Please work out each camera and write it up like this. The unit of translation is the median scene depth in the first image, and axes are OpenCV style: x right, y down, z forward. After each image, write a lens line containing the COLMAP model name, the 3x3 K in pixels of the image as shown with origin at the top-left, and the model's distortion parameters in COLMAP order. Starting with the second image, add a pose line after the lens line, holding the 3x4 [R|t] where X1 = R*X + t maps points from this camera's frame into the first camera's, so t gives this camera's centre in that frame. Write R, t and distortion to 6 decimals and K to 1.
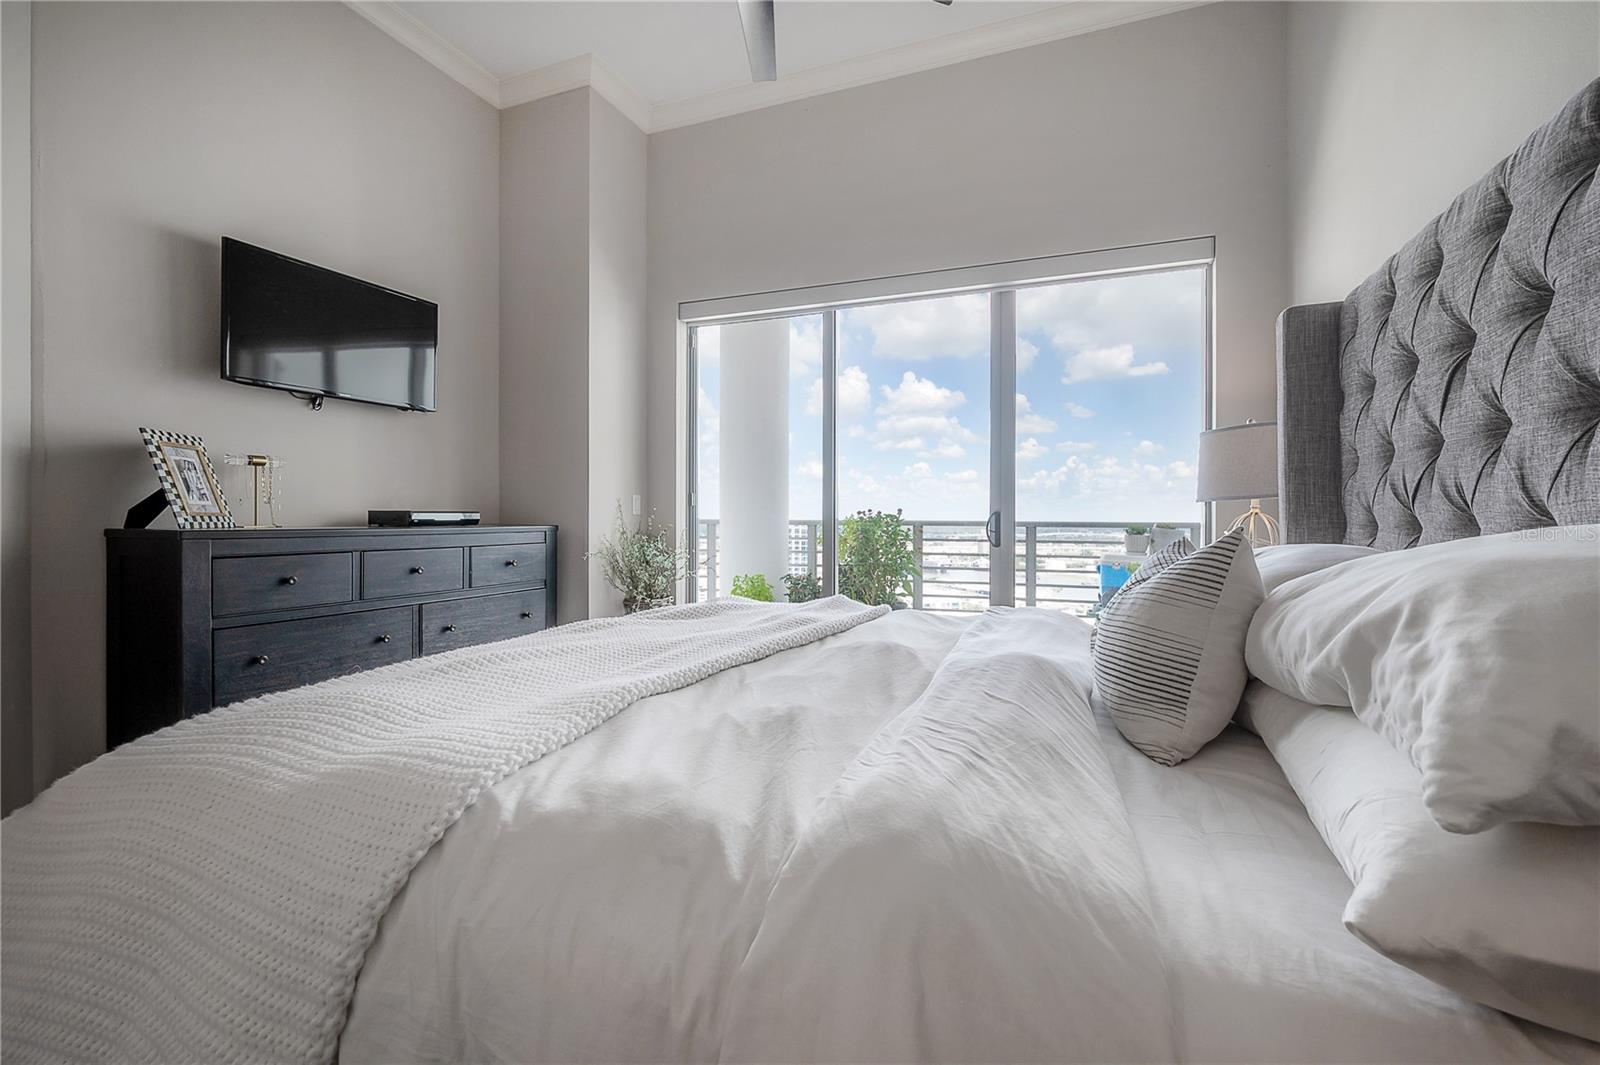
lens RADIAL K [[700.6, 0, 802.8], [0, 700.6, 522.8], [0, 0, 1]] dist [-0.000194, -0.000012]
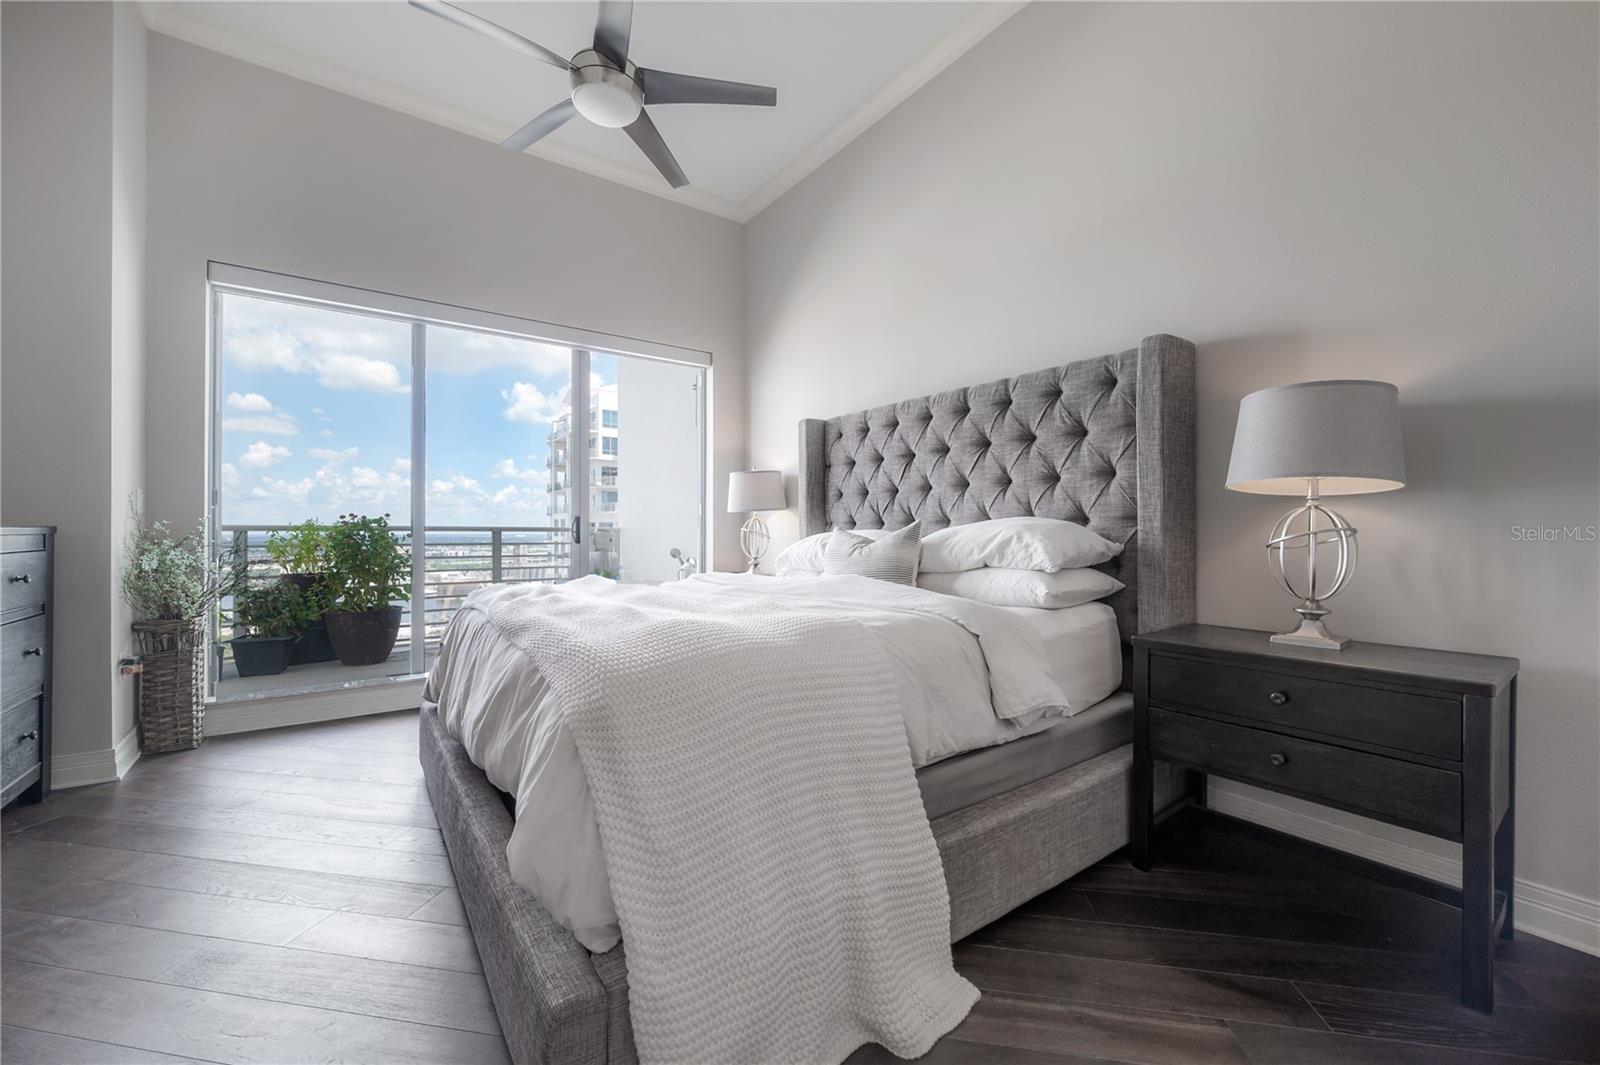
lens RADIAL K [[634.0, 0, 800.8], [0, 634.0, 530.3], [0, 0, 1]] dist [-0.000257, -0.000067]
pose [[0.542588, -0.003062, 0.839994, -0.523575], [0.006232, 0.999981, -0.000380, 0.013582], [-0.839976, 0.005441, 0.542596, 0.002416]]
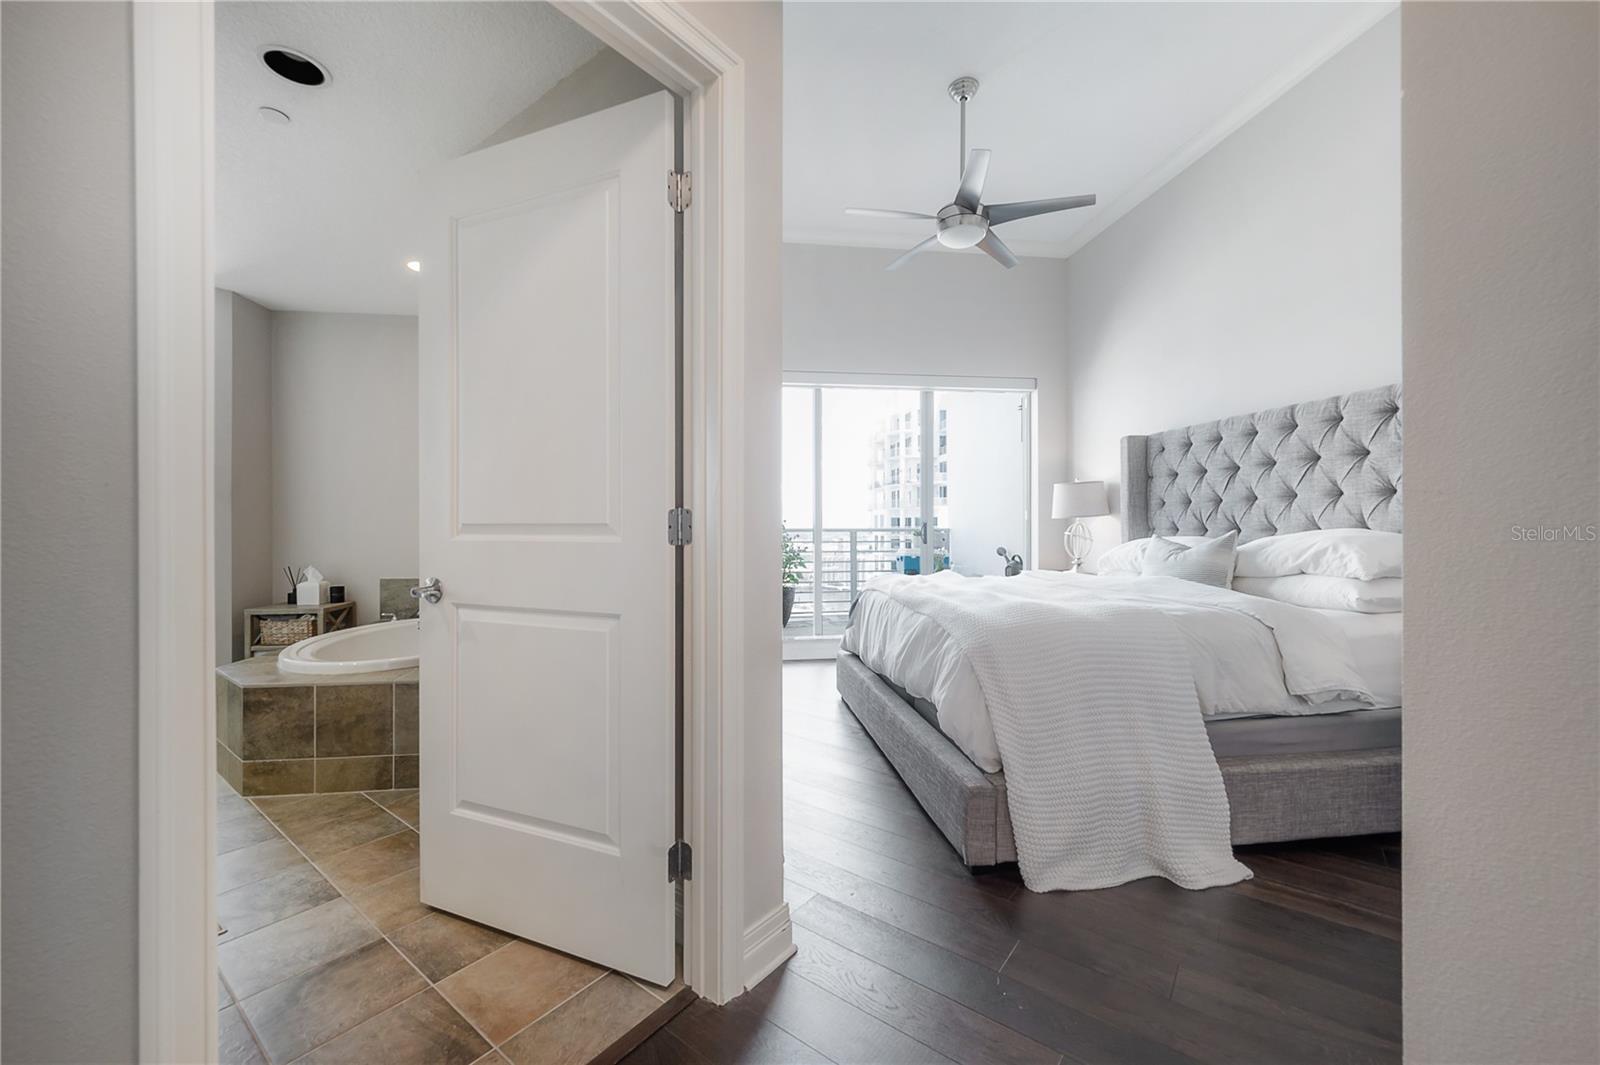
lens RADIAL K [[630.1, 0, 795.4], [0, 630.1, 526.7], [0, 0, 1]] dist [-0.000153, -0.000065]
pose [[0.875688, -0.007889, 0.482813, -0.754969], [0.009570, 0.999954, -0.001019, -0.008431], [-0.482782, 0.005513, 0.875723, -0.170816]]
